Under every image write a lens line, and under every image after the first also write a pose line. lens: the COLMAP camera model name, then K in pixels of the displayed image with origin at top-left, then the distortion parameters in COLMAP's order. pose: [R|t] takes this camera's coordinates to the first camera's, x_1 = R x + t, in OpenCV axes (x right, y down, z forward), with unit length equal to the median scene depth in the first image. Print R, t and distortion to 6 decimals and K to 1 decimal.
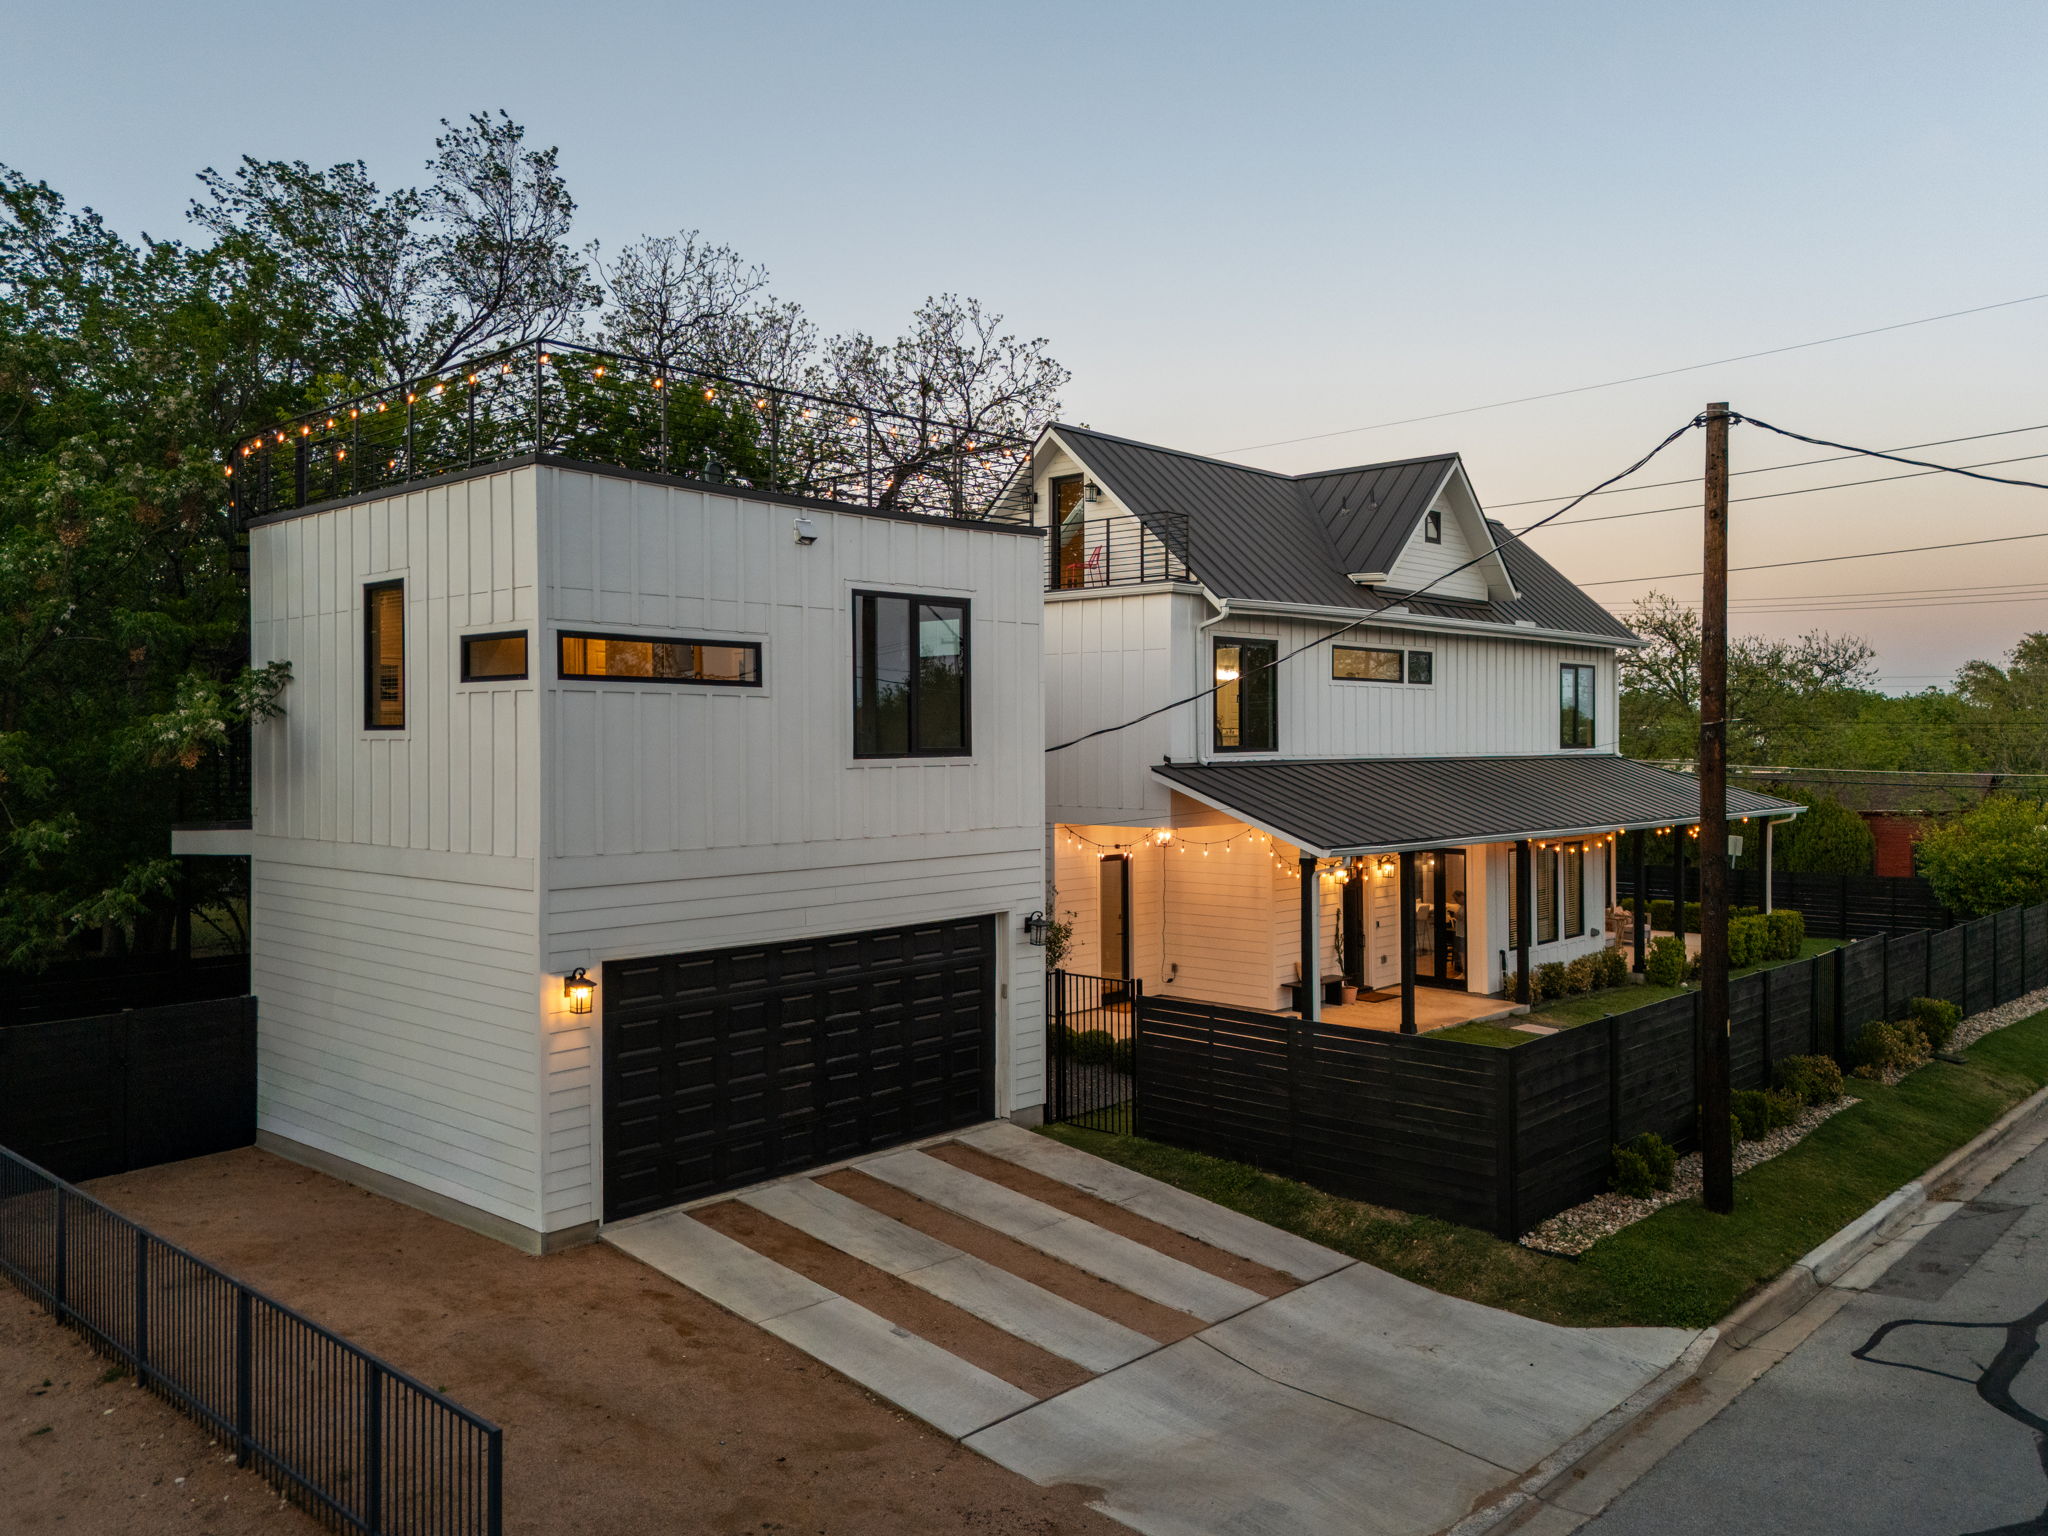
lens RADIAL K [[1646.8, 0, 1022.0], [0, 1646.8, 778.1], [0, 0, 1]] dist [0.029938, 0.001435]
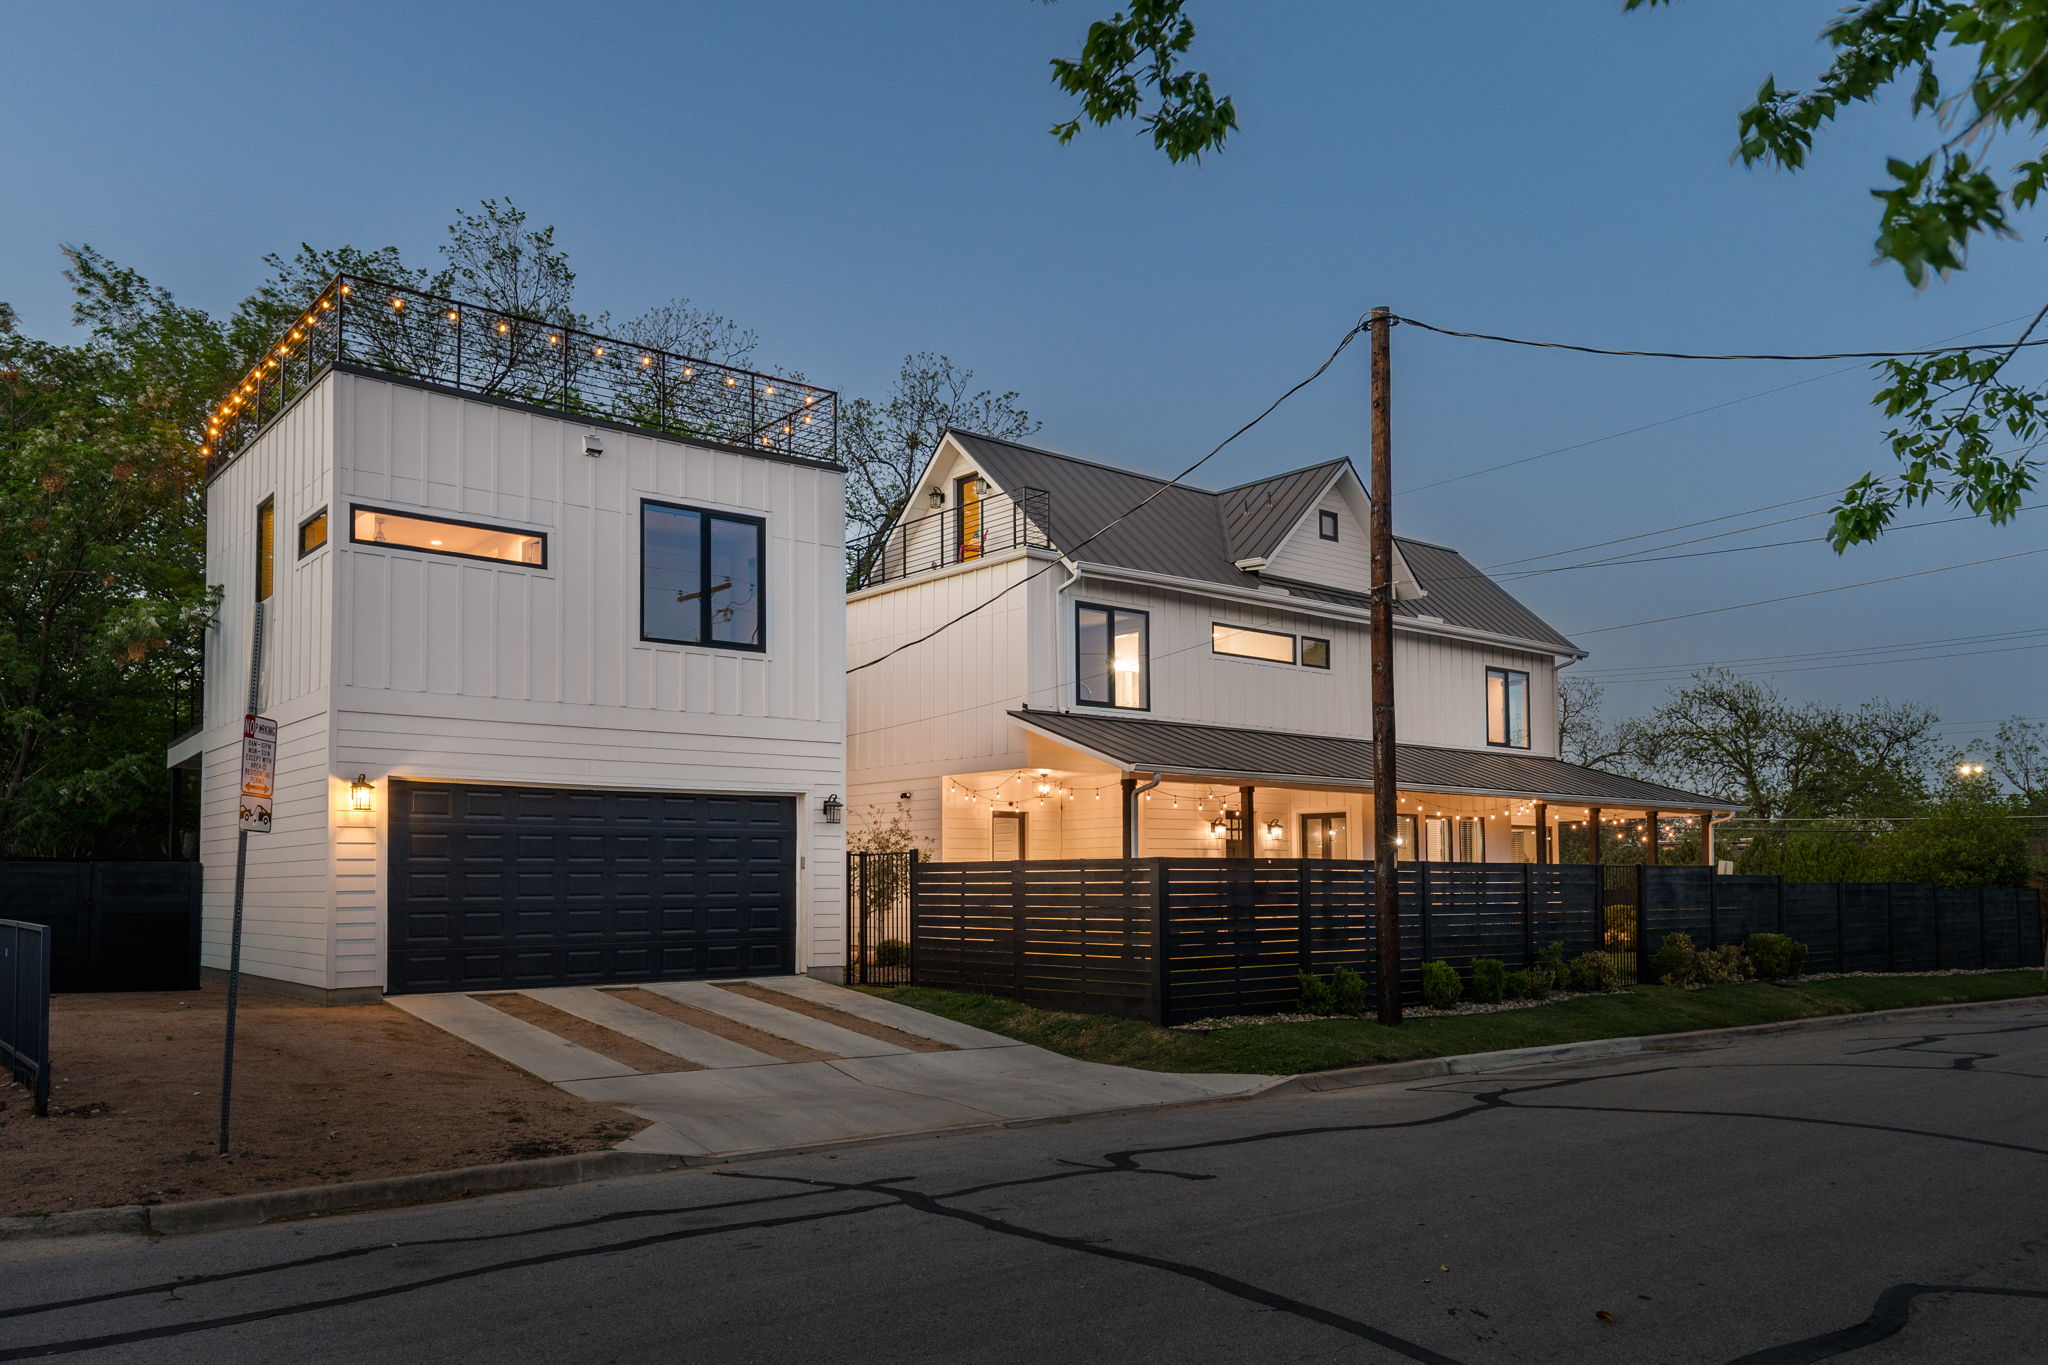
lens RADIAL K [[1586.0, 0, 1021.7], [0, 1586.0, 848.3], [0, 0, 1]] dist [-0.015993, 0.021635]
pose [[0.991614, -0.007998, -0.128986, 0.275369], [0.001328, 0.998661, -0.051716, 0.172875], [0.129227, 0.051111, 0.990297, -0.071959]]
